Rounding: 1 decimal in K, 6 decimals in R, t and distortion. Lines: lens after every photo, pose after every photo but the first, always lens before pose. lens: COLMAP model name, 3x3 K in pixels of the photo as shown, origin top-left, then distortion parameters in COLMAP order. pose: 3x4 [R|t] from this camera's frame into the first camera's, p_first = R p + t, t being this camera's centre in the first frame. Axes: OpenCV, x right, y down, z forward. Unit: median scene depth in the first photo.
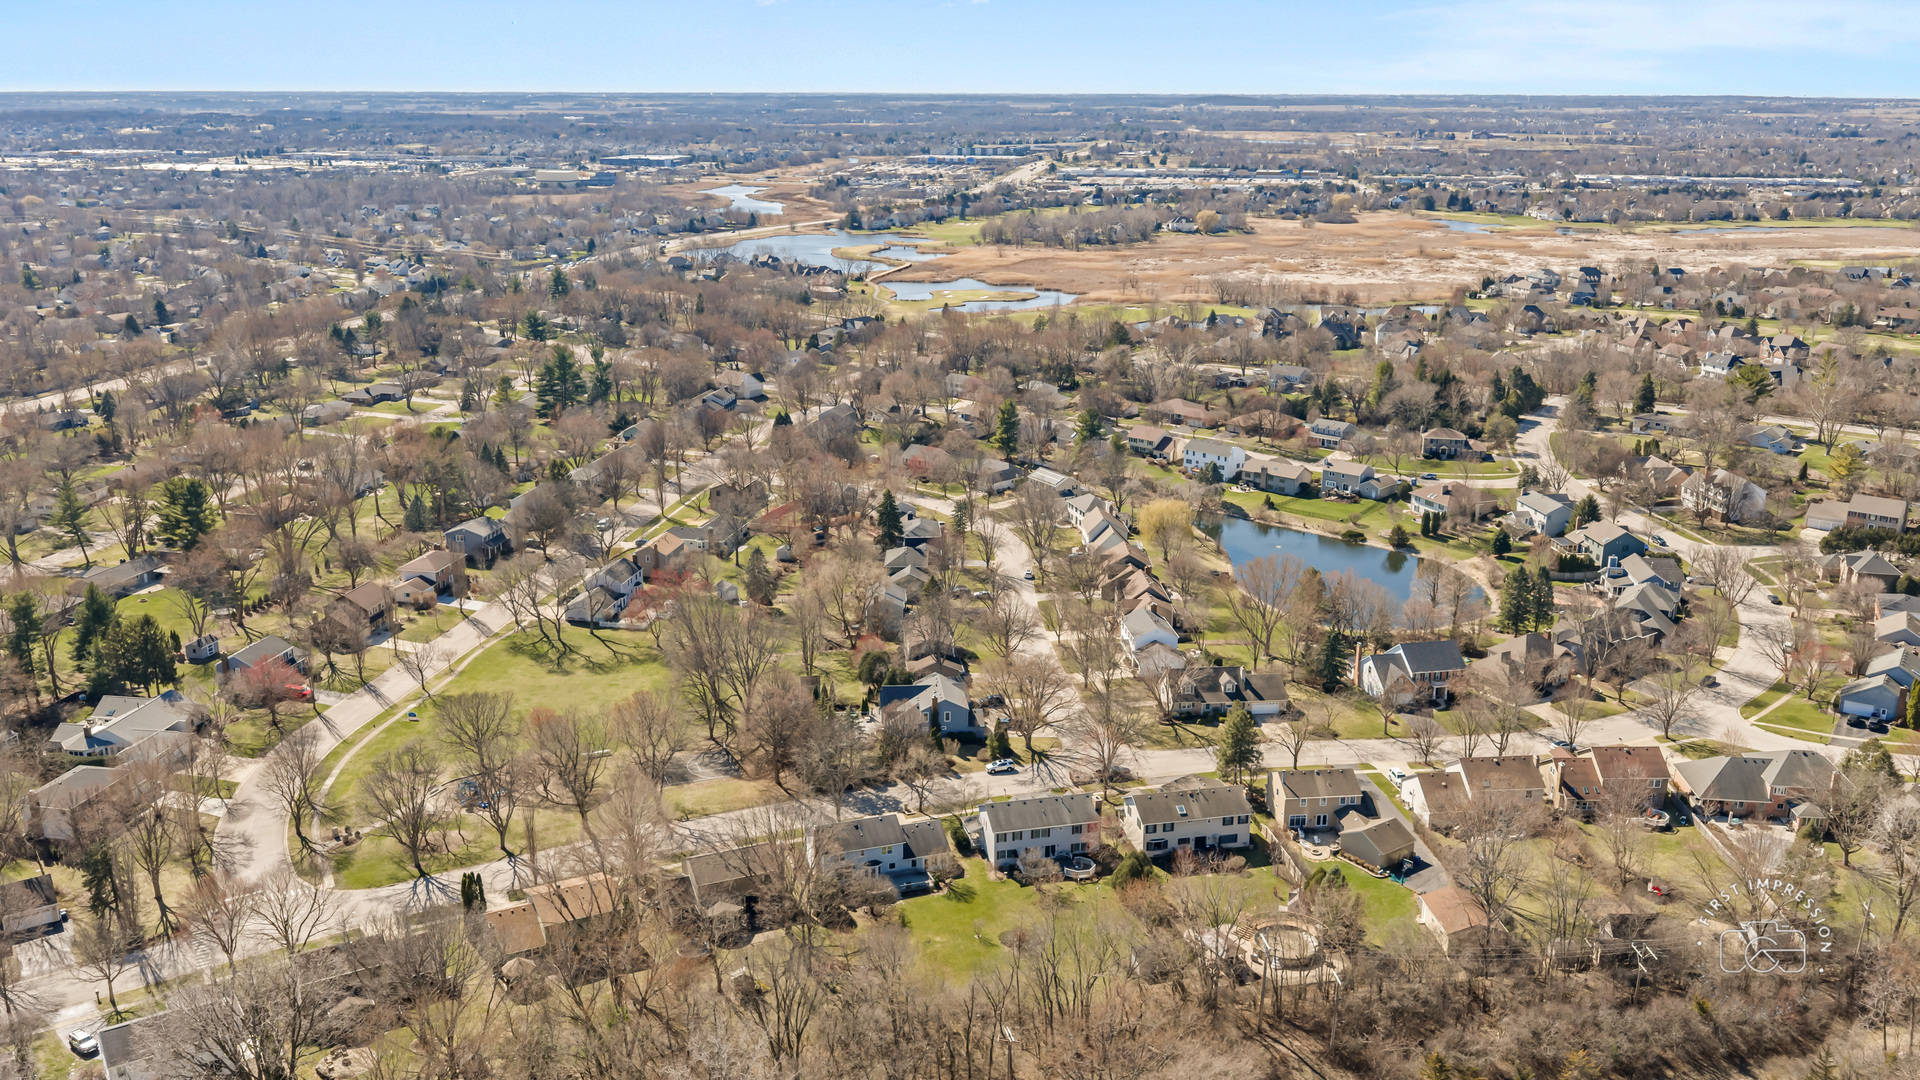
lens RADIAL K [[1586.5, 0, 959.2], [0, 1586.5, 531.8], [0, 0, 1]] dist [0.028095, -0.059712]
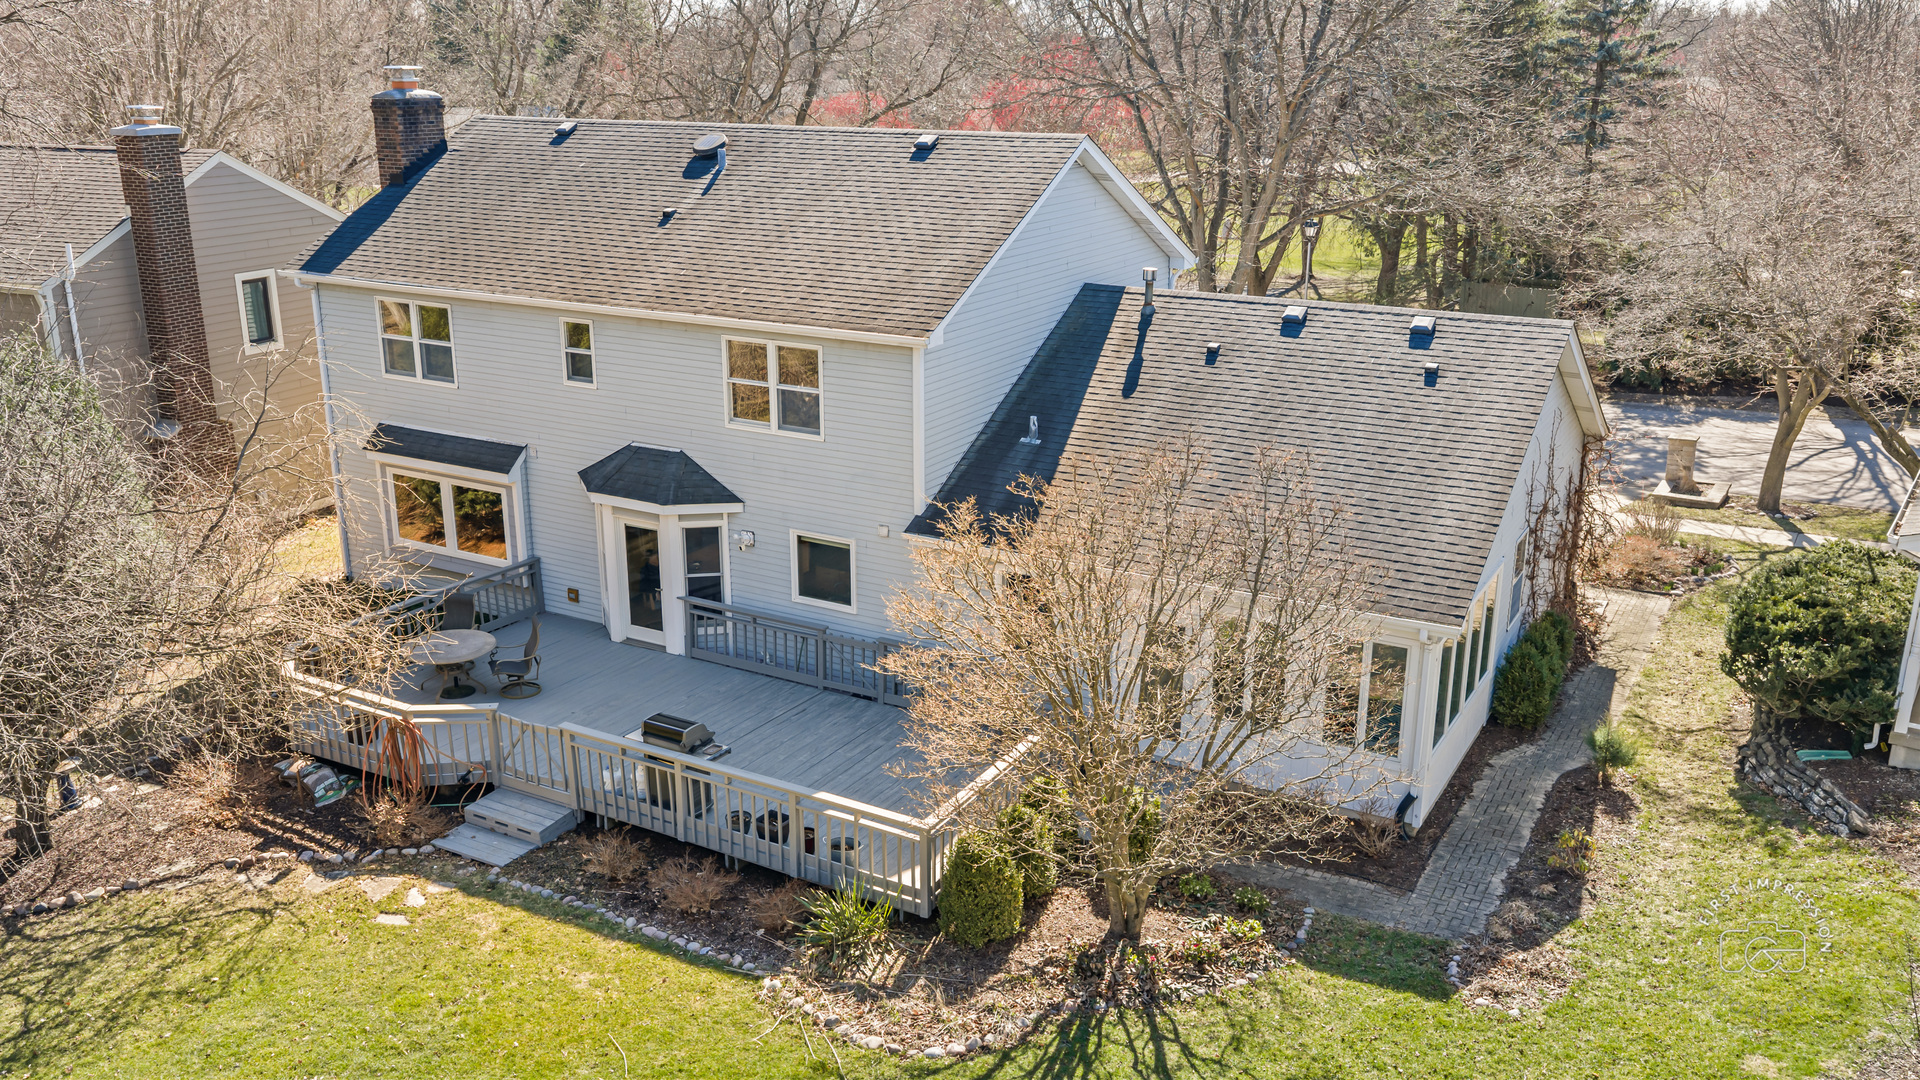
lens RADIAL K [[1586.5, 0, 959.2], [0, 1586.5, 531.8], [0, 0, 1]] dist [0.028095, -0.059712]
pose [[0.654626, 0.216291, -0.724350, 0.029797], [-0.203747, 0.973217, 0.106469, 0.168504], [0.727978, 0.077887, 0.681162, 0.808137]]
